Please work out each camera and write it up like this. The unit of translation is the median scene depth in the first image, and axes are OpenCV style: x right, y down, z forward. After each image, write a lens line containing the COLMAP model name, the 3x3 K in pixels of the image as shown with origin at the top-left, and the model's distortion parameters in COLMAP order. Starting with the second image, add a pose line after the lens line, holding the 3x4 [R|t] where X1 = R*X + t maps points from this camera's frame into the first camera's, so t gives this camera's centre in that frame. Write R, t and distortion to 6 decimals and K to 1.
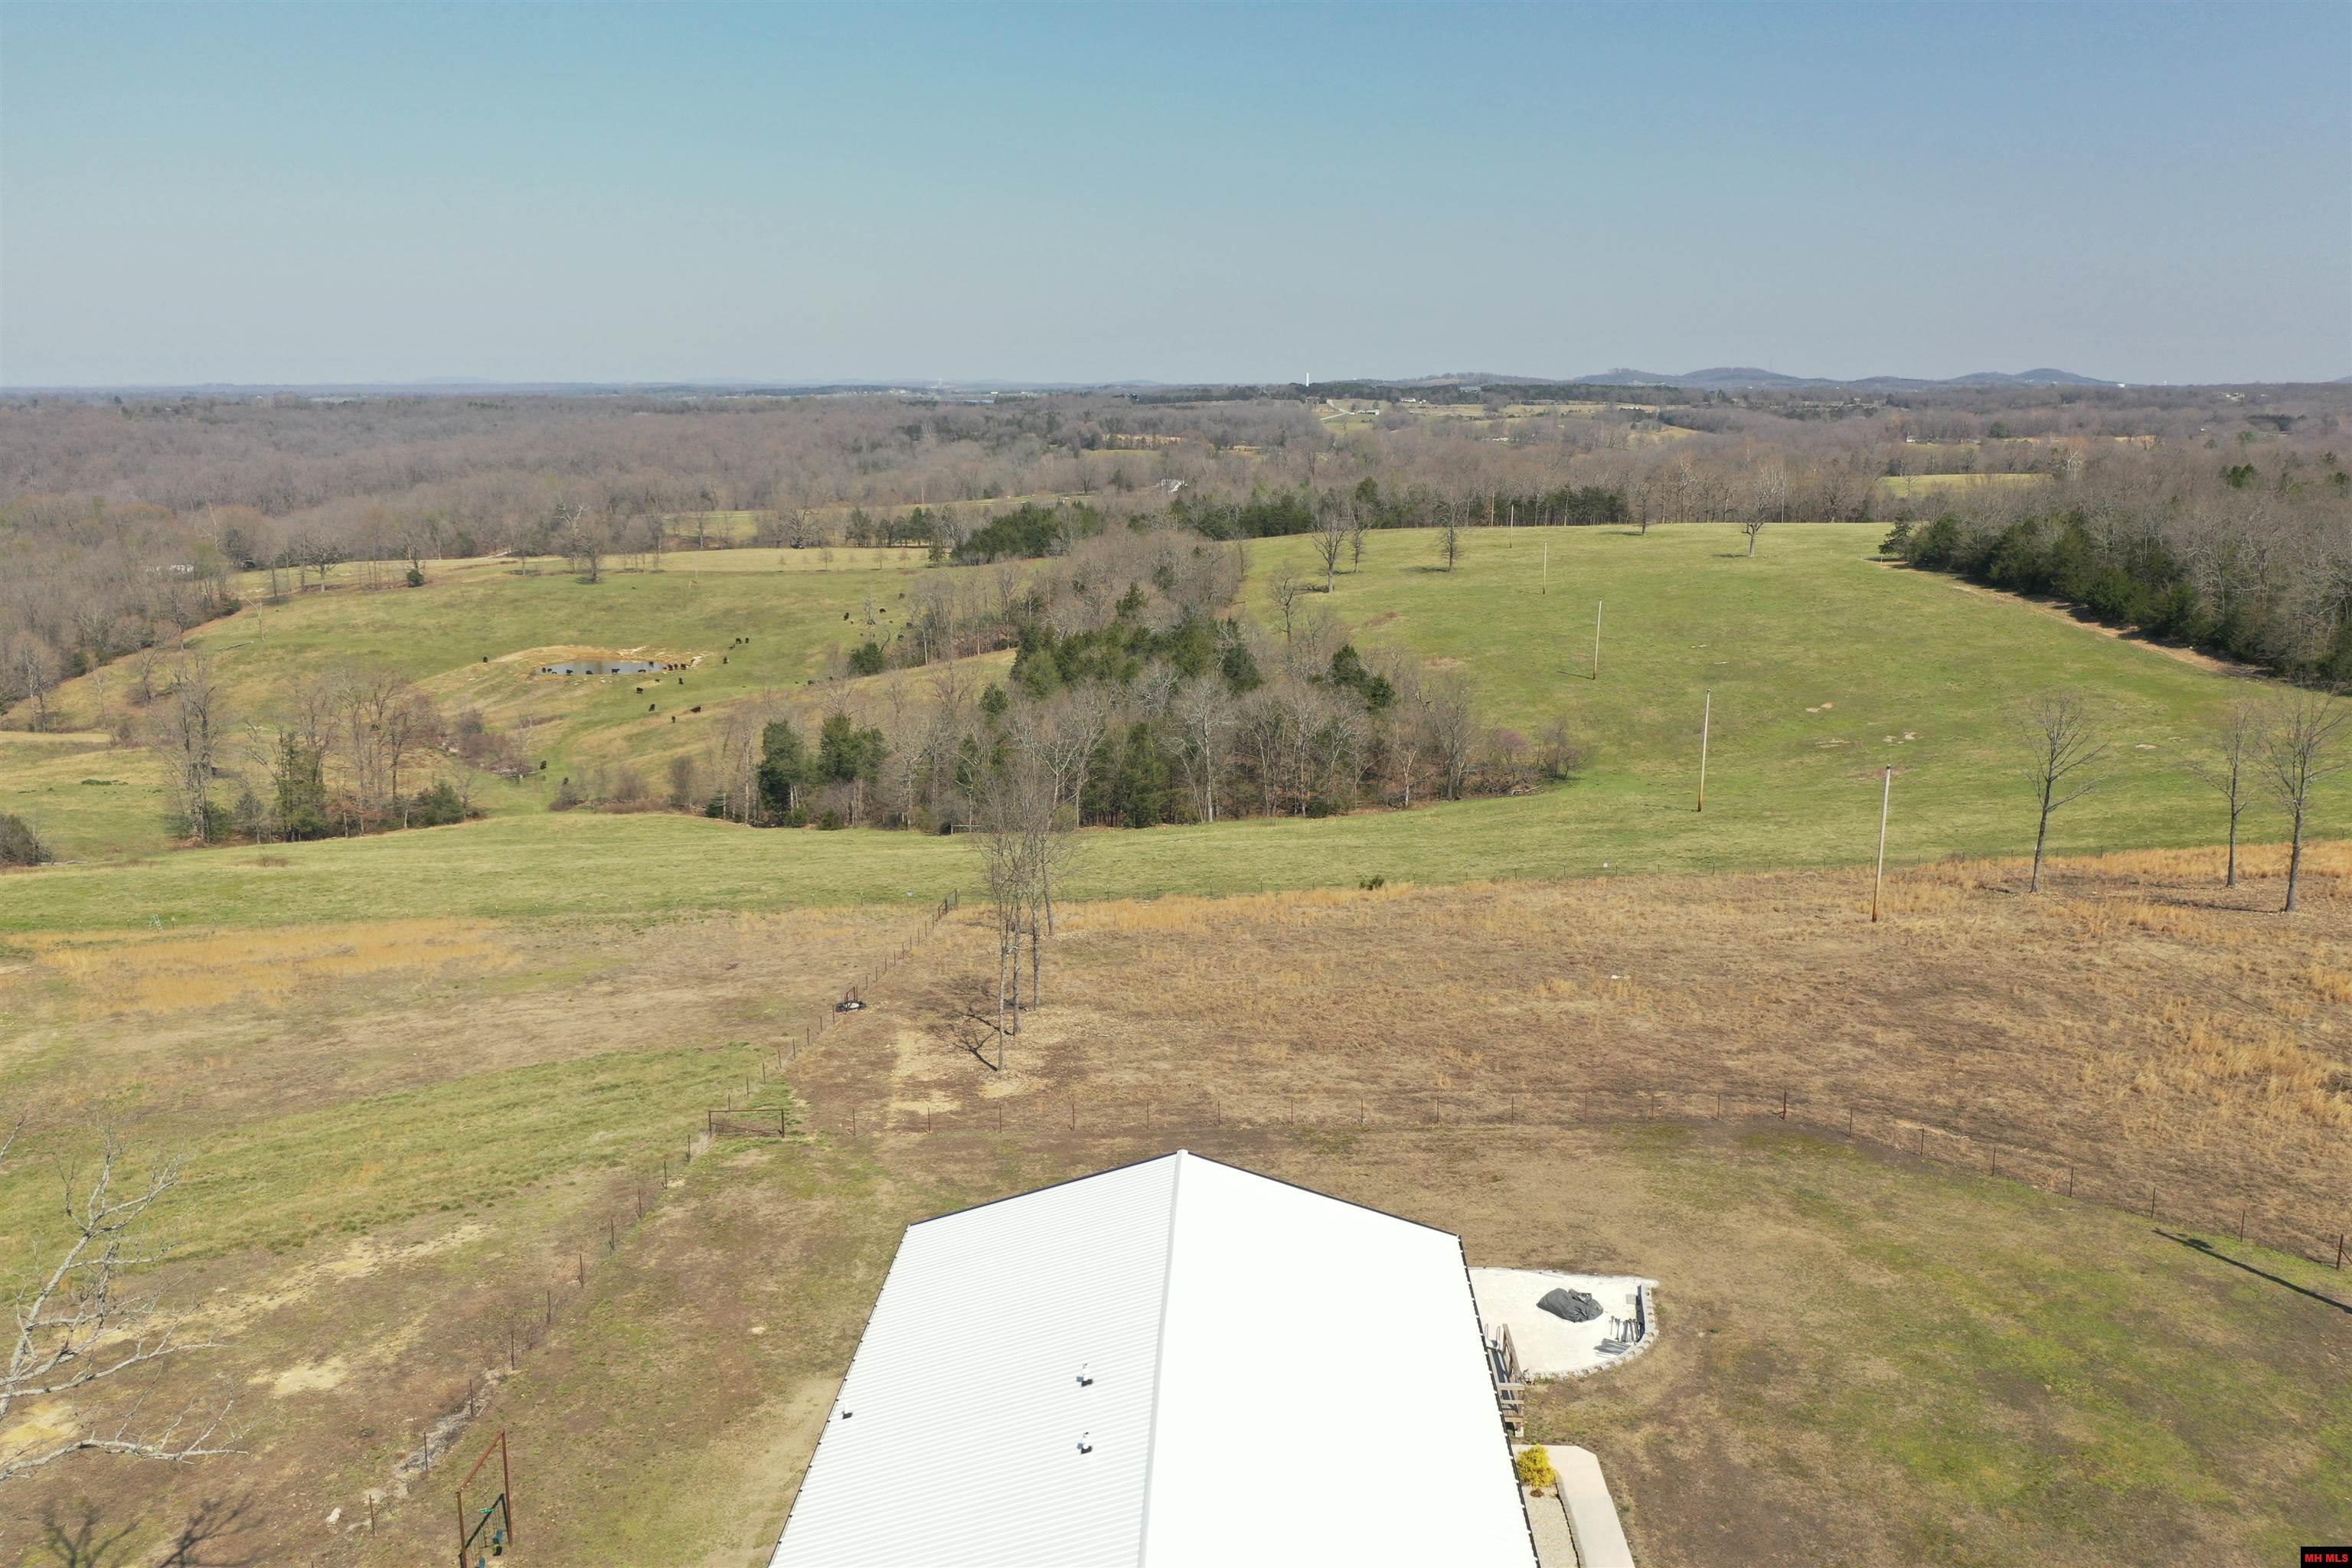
lens RADIAL K [[1859.7, 0, 1177.9], [0, 1859.7, 779.2], [0, 0, 1]] dist [0.003546, 0.004387]
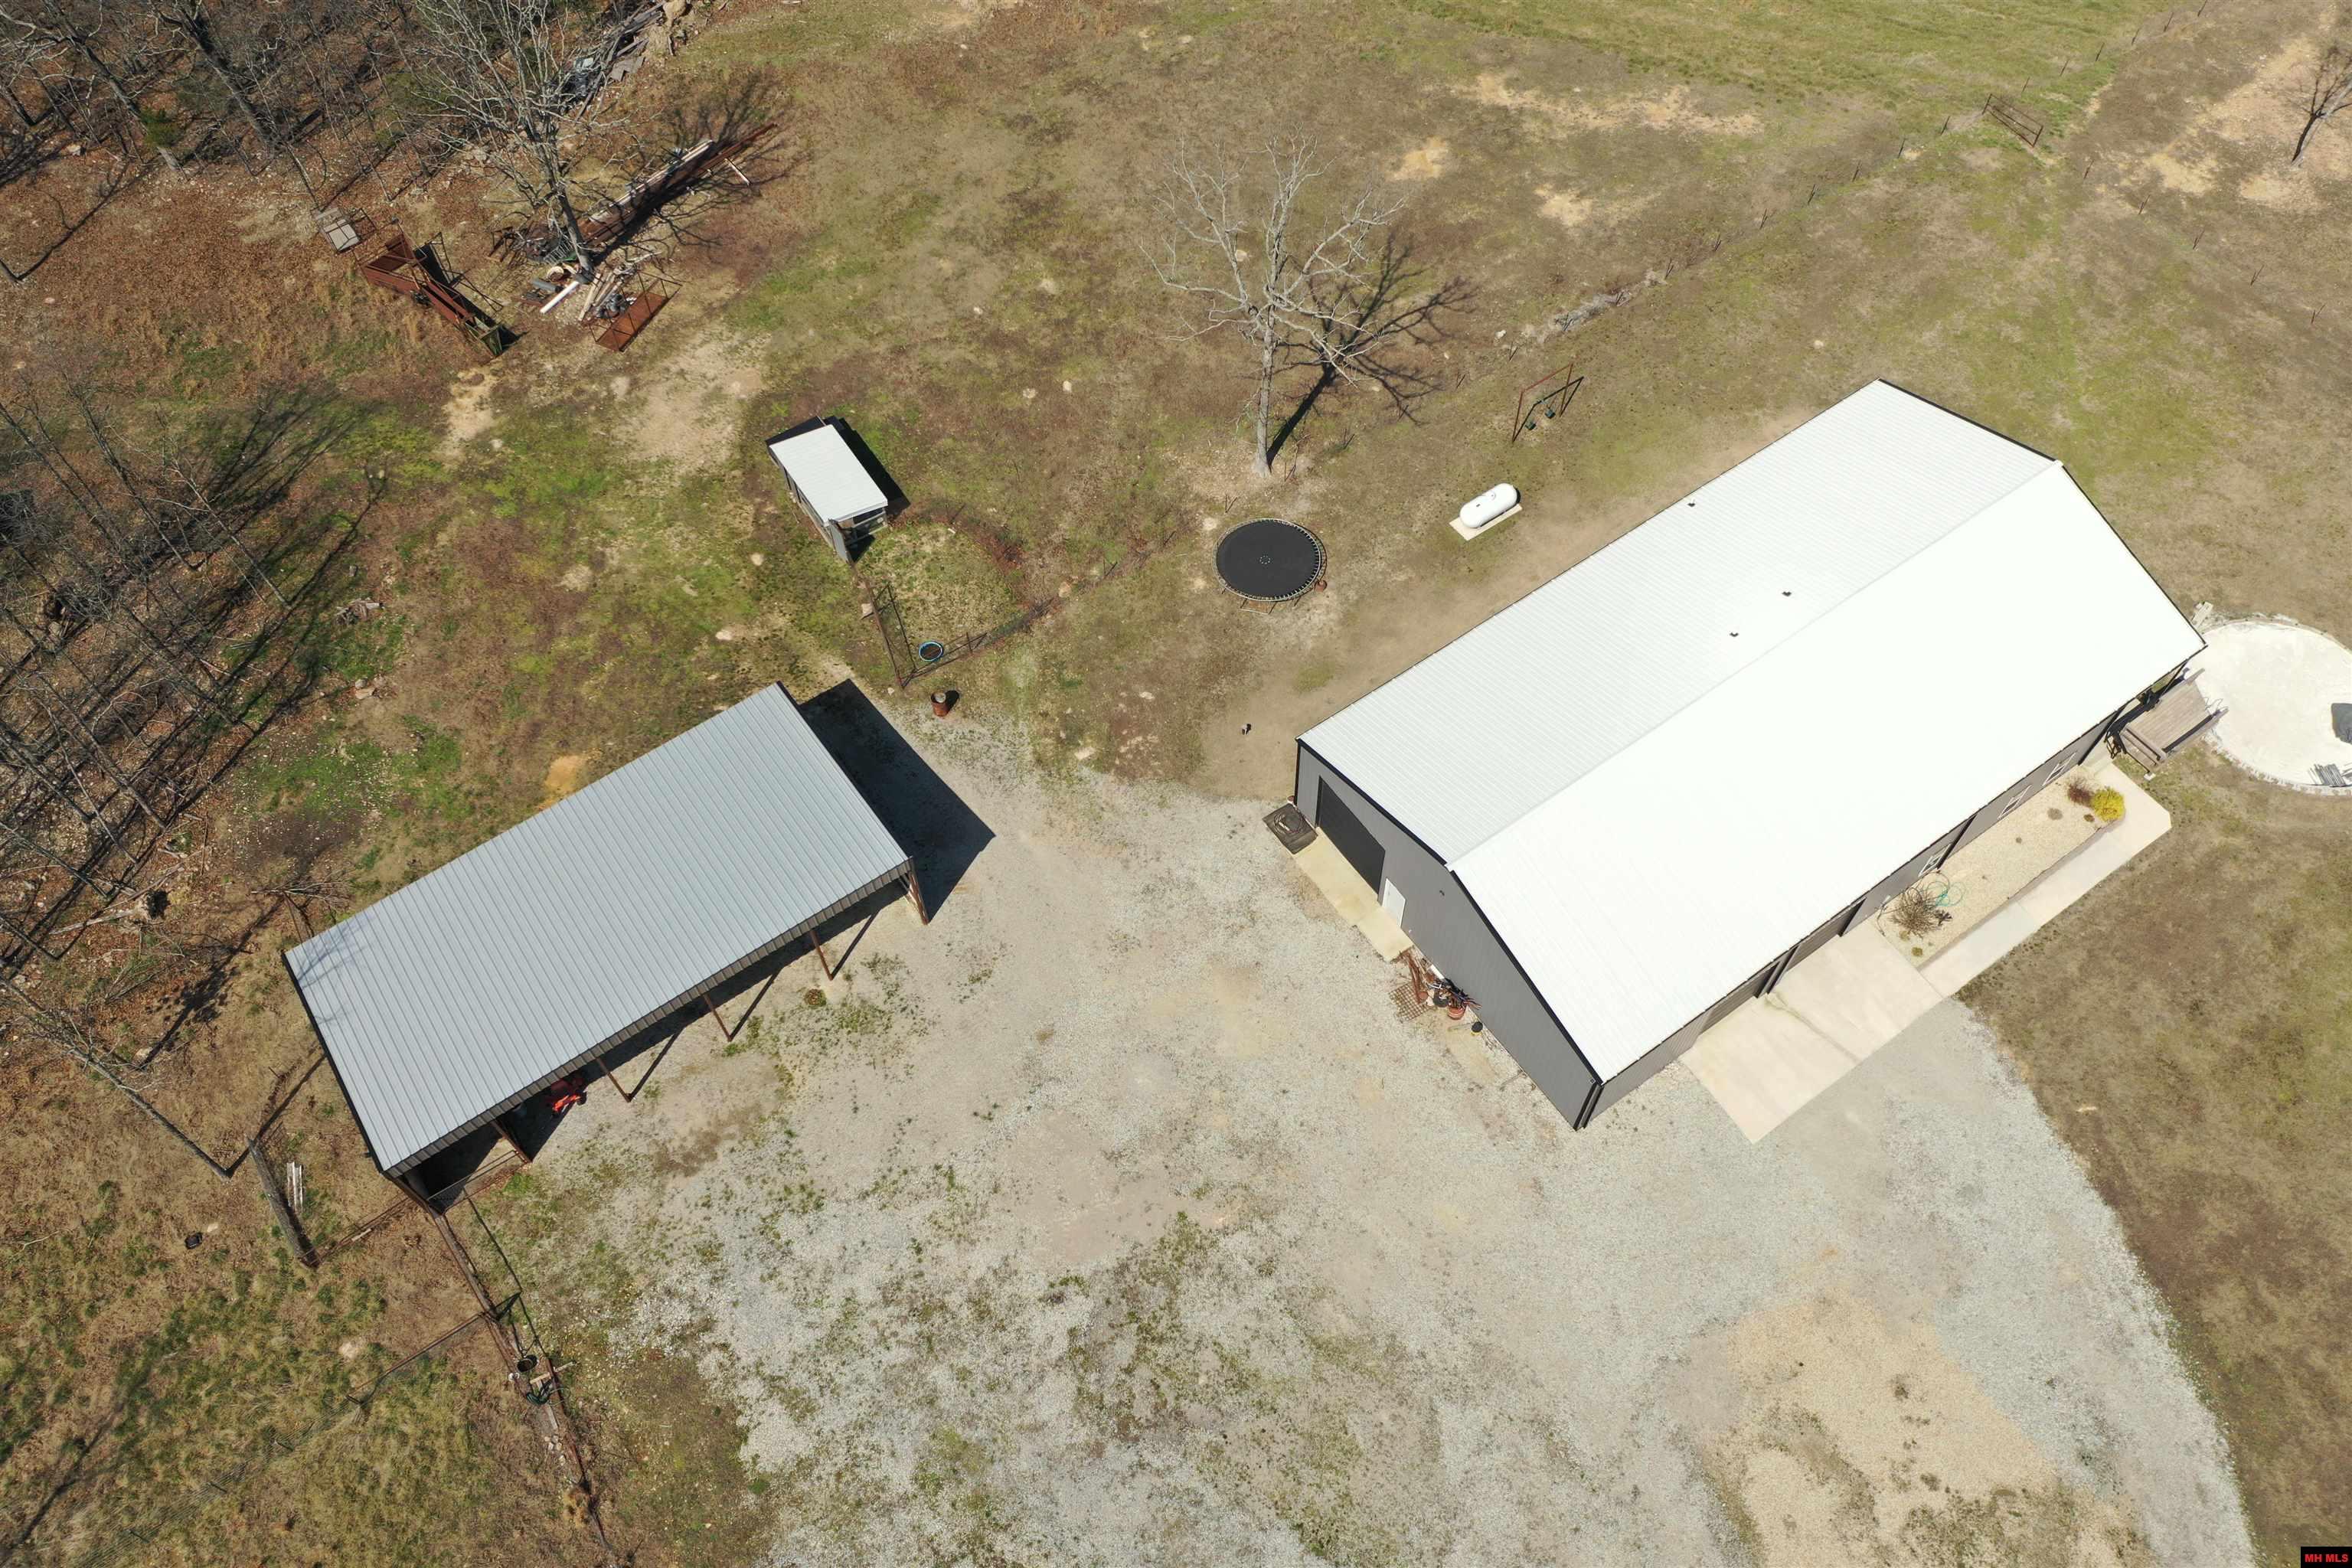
lens RADIAL K [[1859.7, 0, 1177.9], [0, 1859.7, 779.2], [0, 0, 1]] dist [0.003546, 0.004387]
pose [[0.608529, 0.673443, -0.419721, 0.262723], [-0.149301, 0.616649, 0.772951, -0.467515], [0.779359, -0.407698, 0.475795, -0.141055]]
